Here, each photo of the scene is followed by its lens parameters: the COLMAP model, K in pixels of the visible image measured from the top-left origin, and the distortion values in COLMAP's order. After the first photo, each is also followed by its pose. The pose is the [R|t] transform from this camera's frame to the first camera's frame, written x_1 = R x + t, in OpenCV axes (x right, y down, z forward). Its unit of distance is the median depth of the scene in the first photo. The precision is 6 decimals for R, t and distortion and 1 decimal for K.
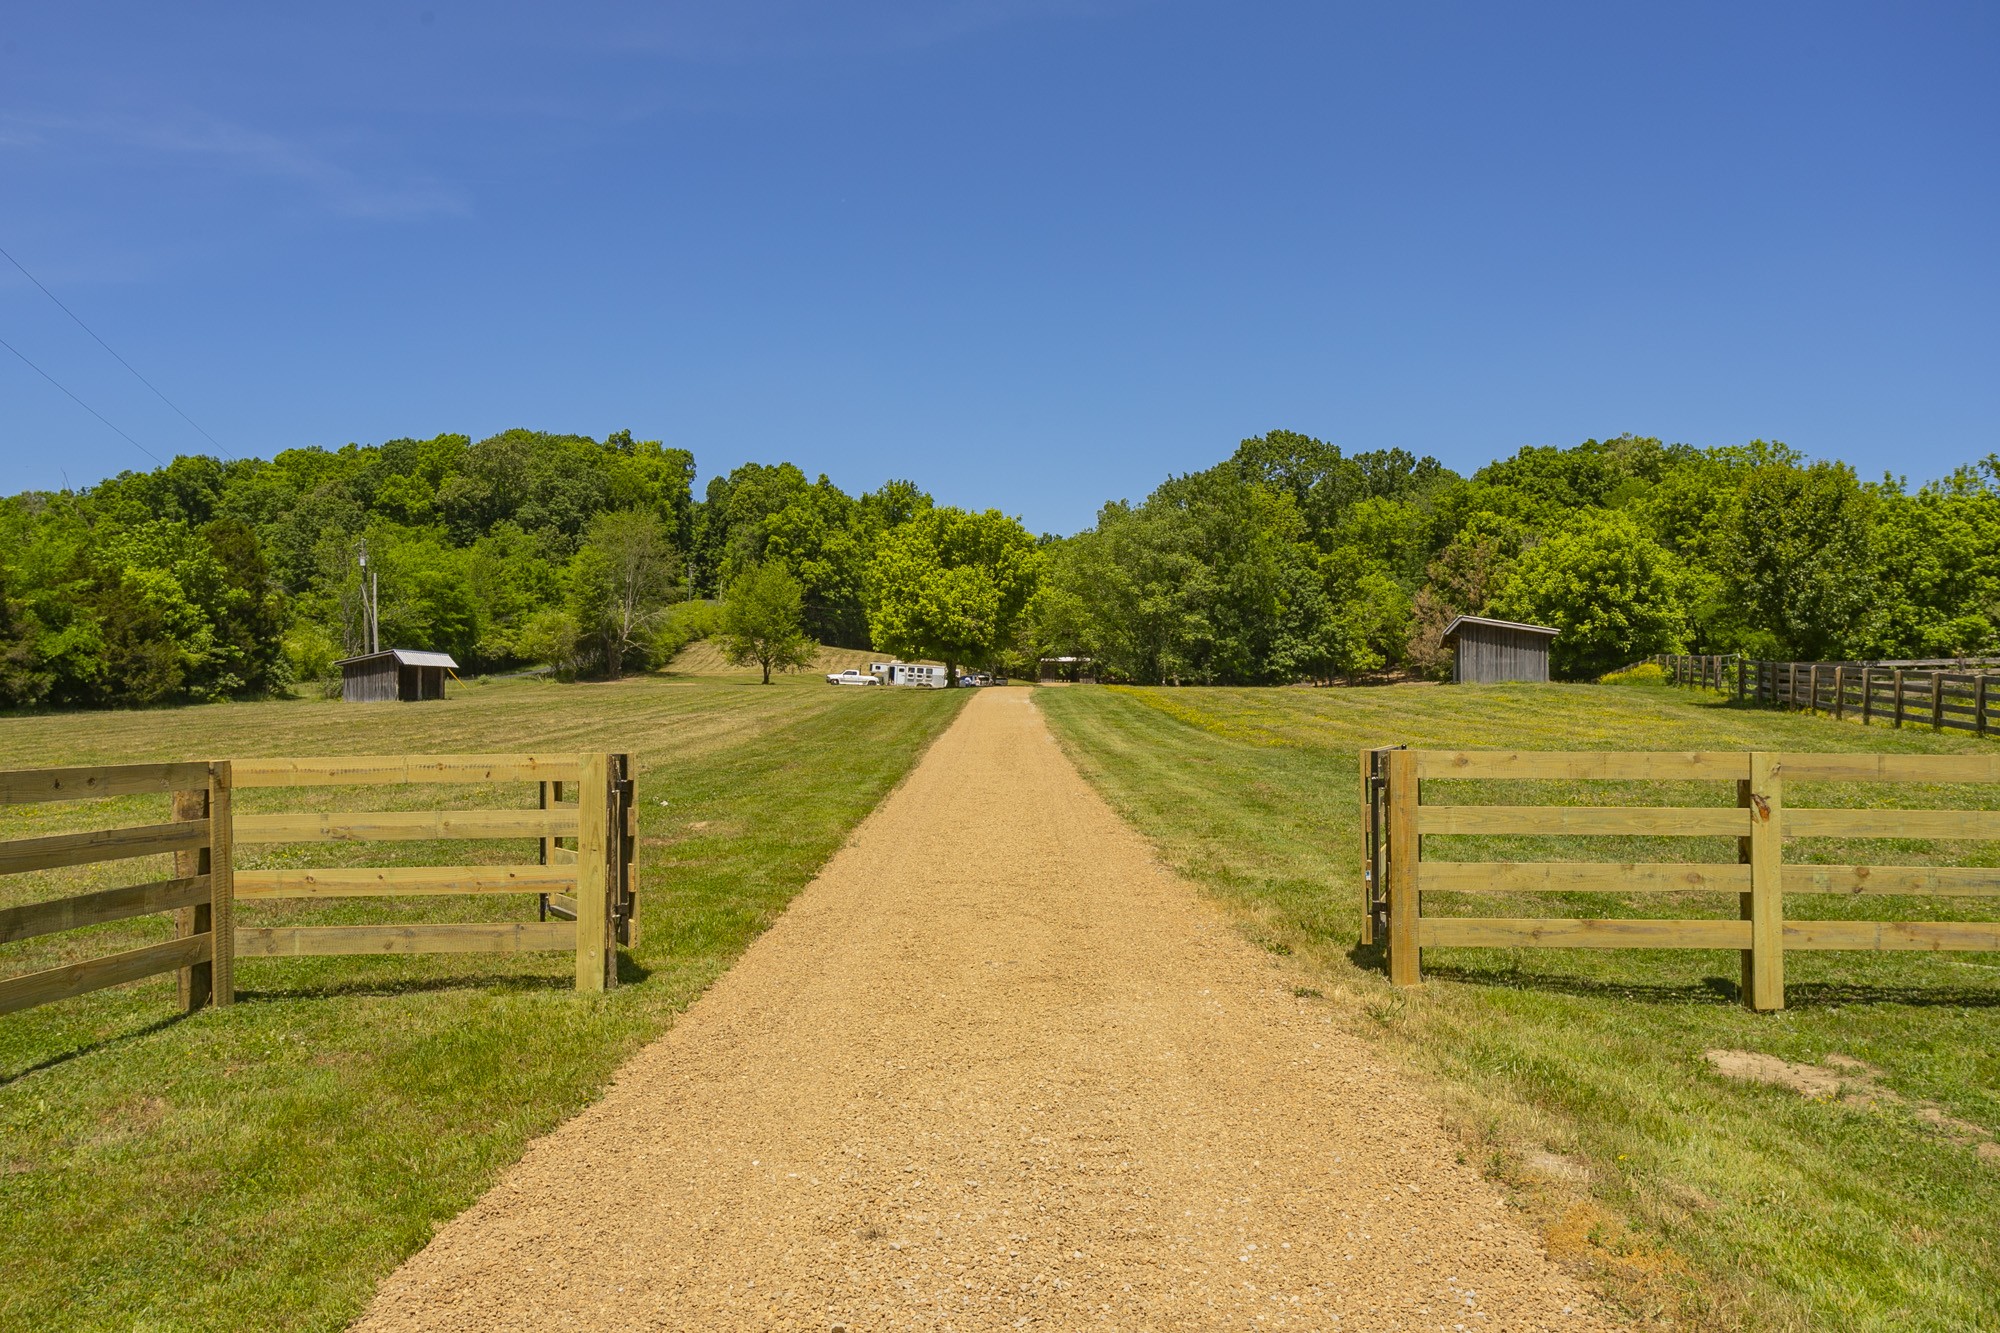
lens RADIAL K [[1564.3, 0, 998.4], [0, 1564.3, 679.2], [0, 0, 1]] dist [-0.001703, -0.001536]
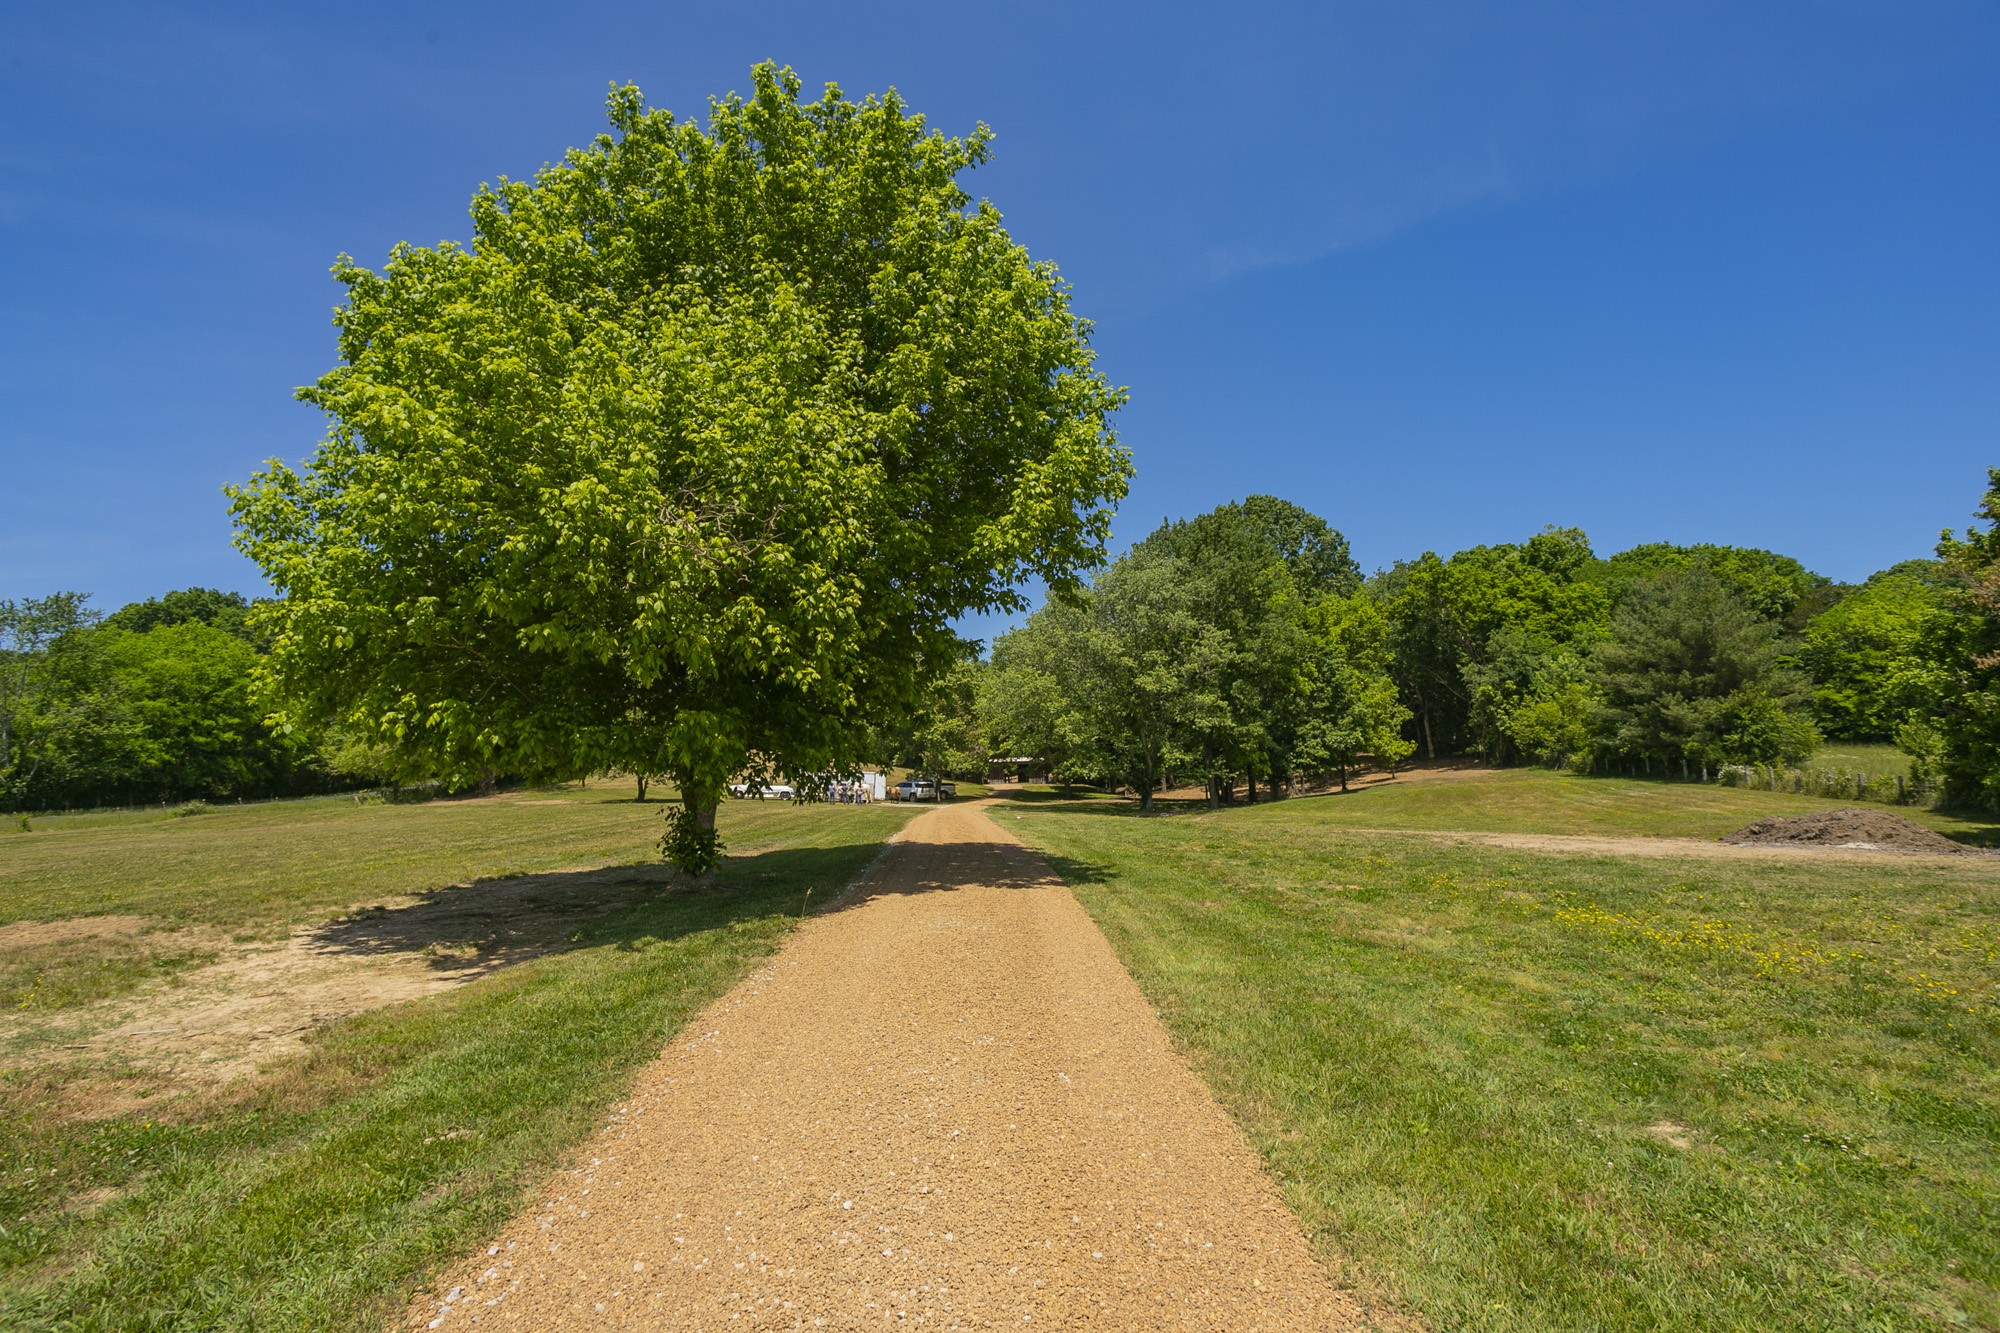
lens RADIAL K [[990.0, 0, 1003.0], [0, 990.0, 660.8], [0, 0, 1]] dist [-0.032724, 0.017687]
pose [[0.998461, -0.021479, 0.051139, 0.004994], [0.027115, 0.993316, -0.112195, -0.006875], [-0.048387, 0.113409, 0.992369, 0.539671]]
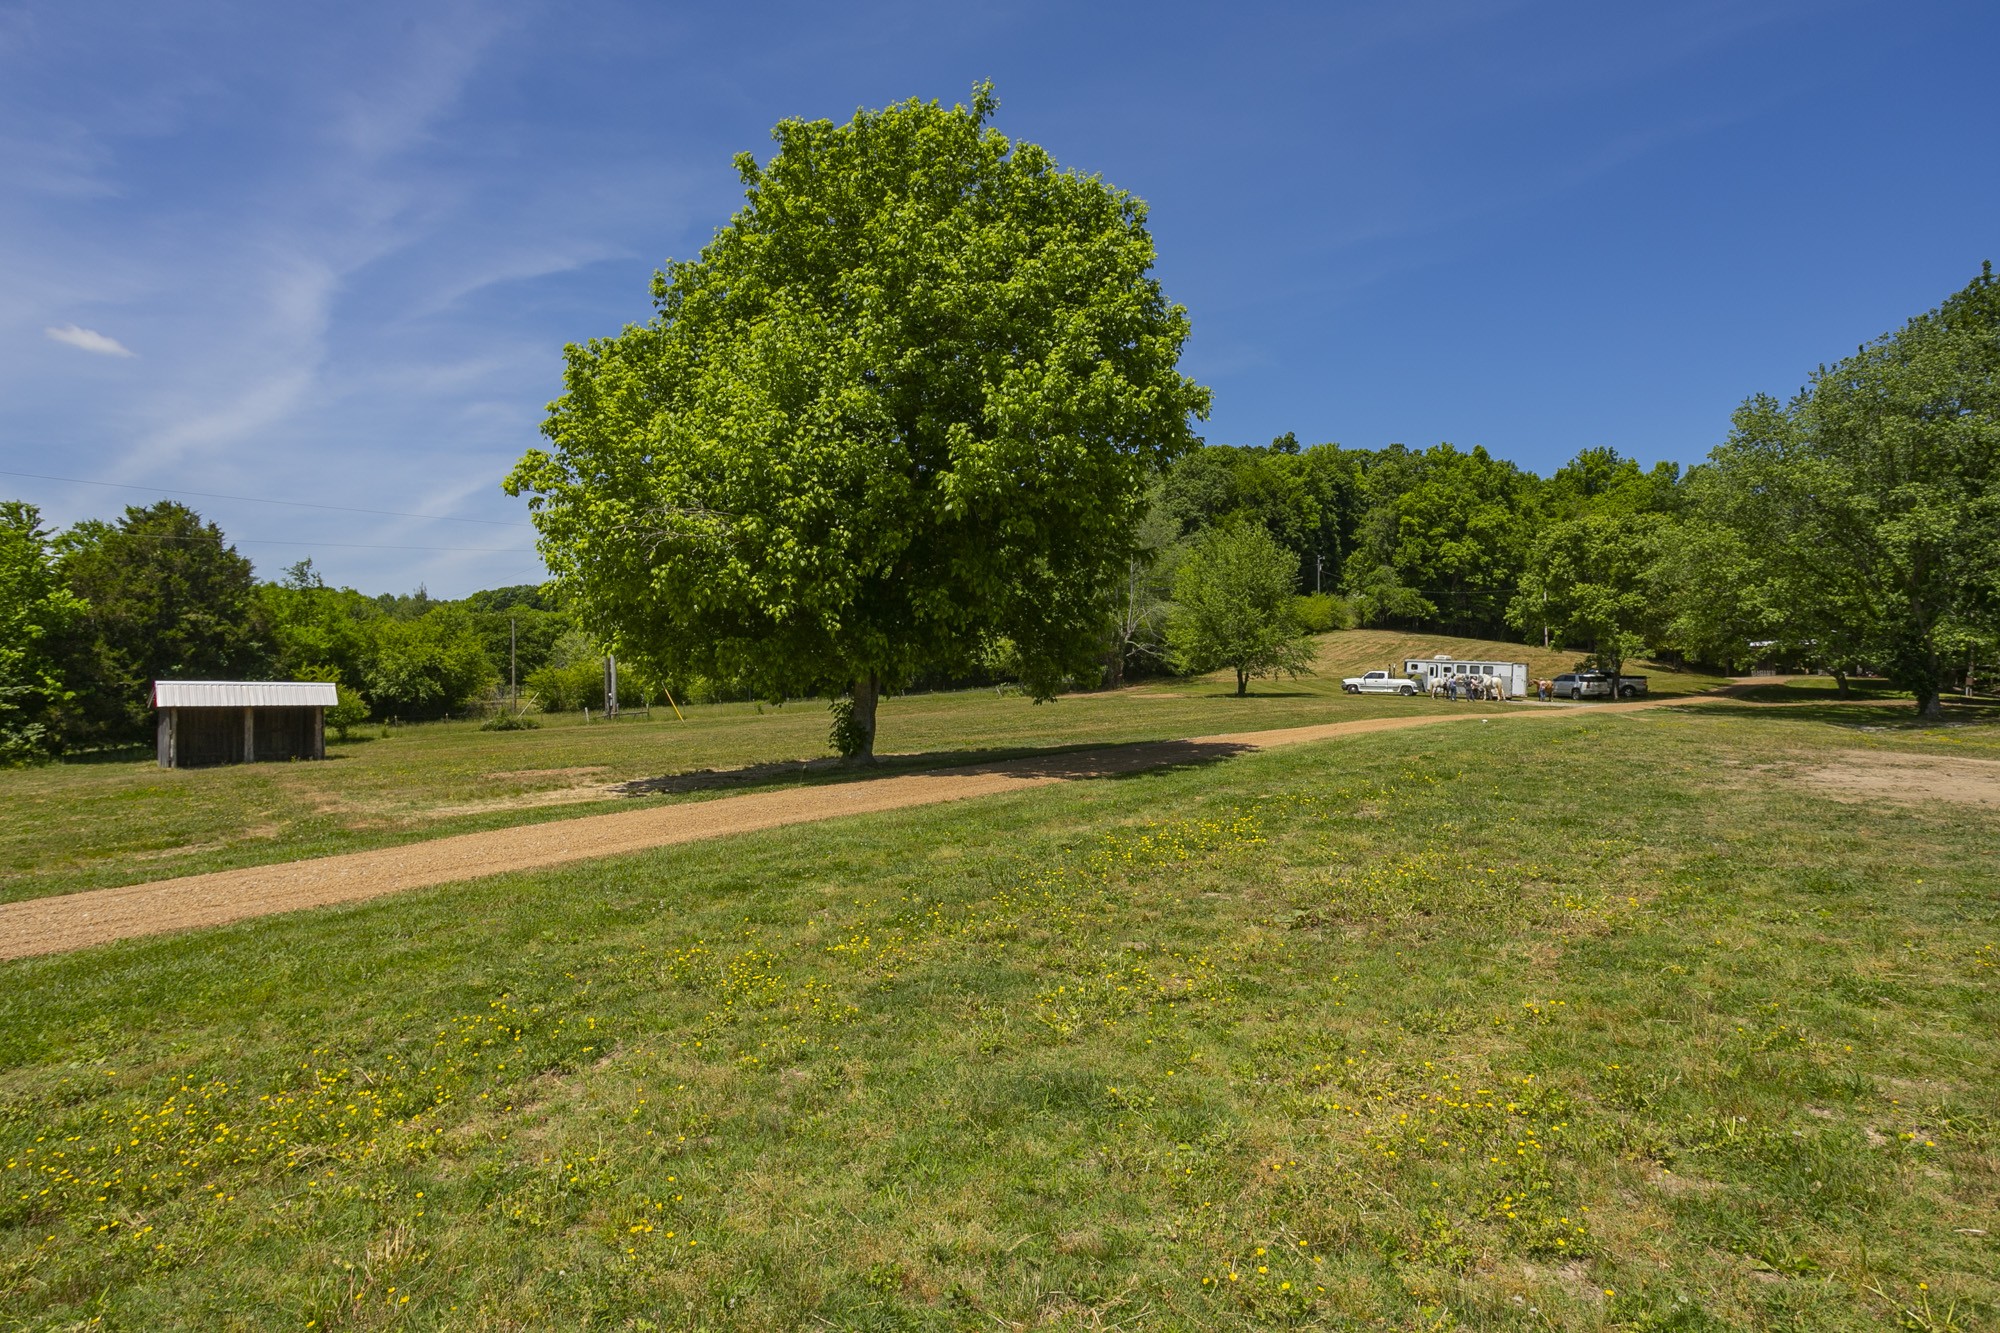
lens RADIAL K [[1165.4, 0, 1007.1], [0, 1165.4, 668.4], [0, 0, 1]] dist [0.000066, 0.005529]
pose [[0.822251, -0.029622, -0.568354, 0.071902], [0.028105, 0.999540, -0.011435, -0.006765], [0.568431, -0.006571, 0.822705, 0.531039]]
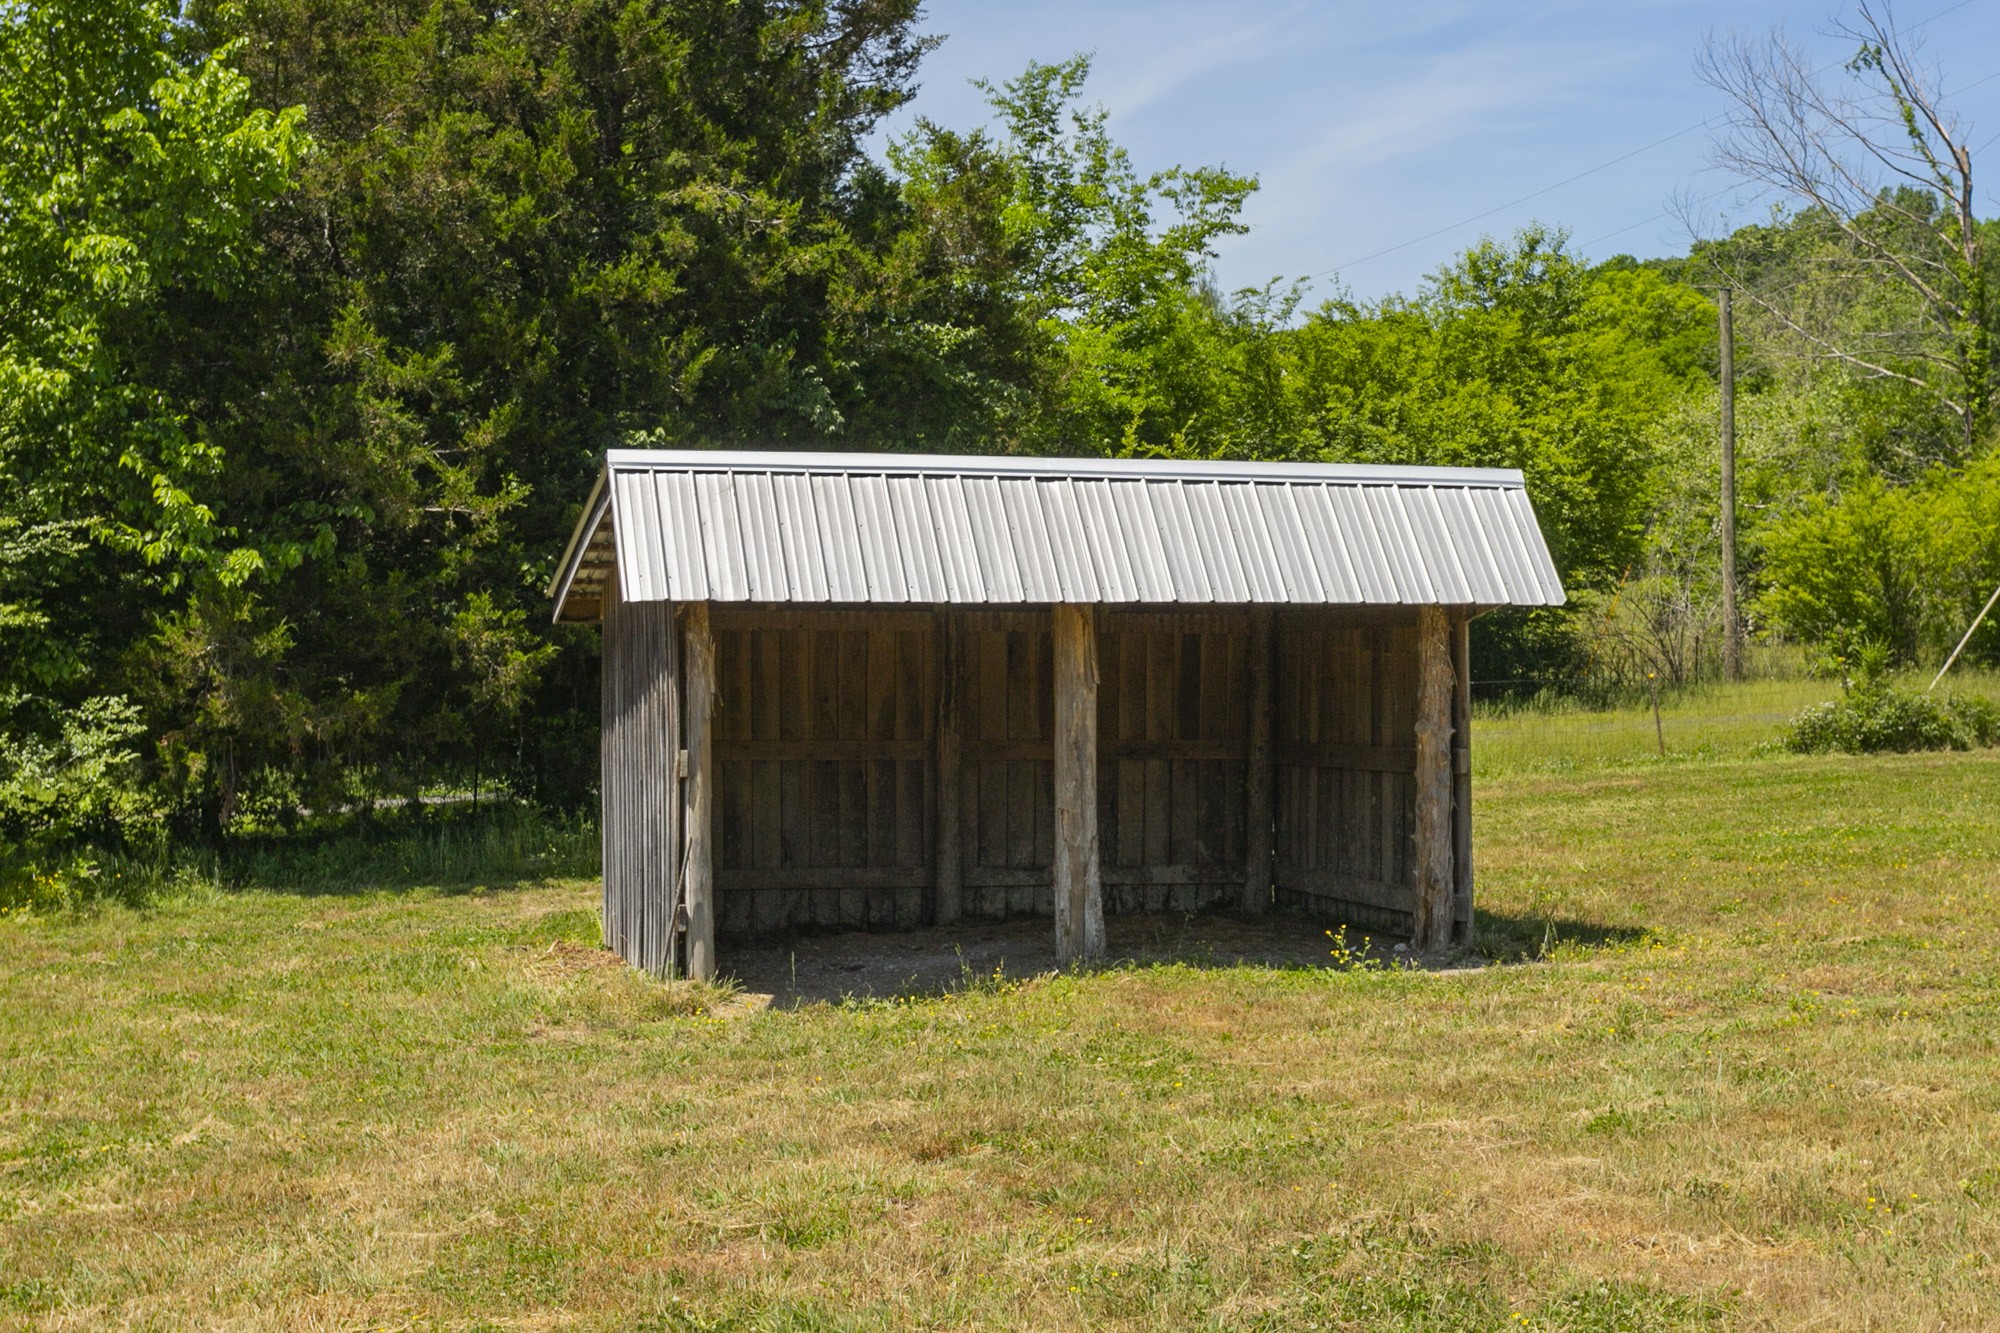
lens RADIAL K [[3135.2, 0, 997.1], [0, 3135.2, 661.6], [0, 0, 1]] dist [-0.044741, 0.000000]
pose [[0.478226, -0.009220, -0.878189, -0.131224], [0.026622, 0.999638, 0.004002, -0.004381], [0.877833, -0.025293, 0.478298, 0.596694]]
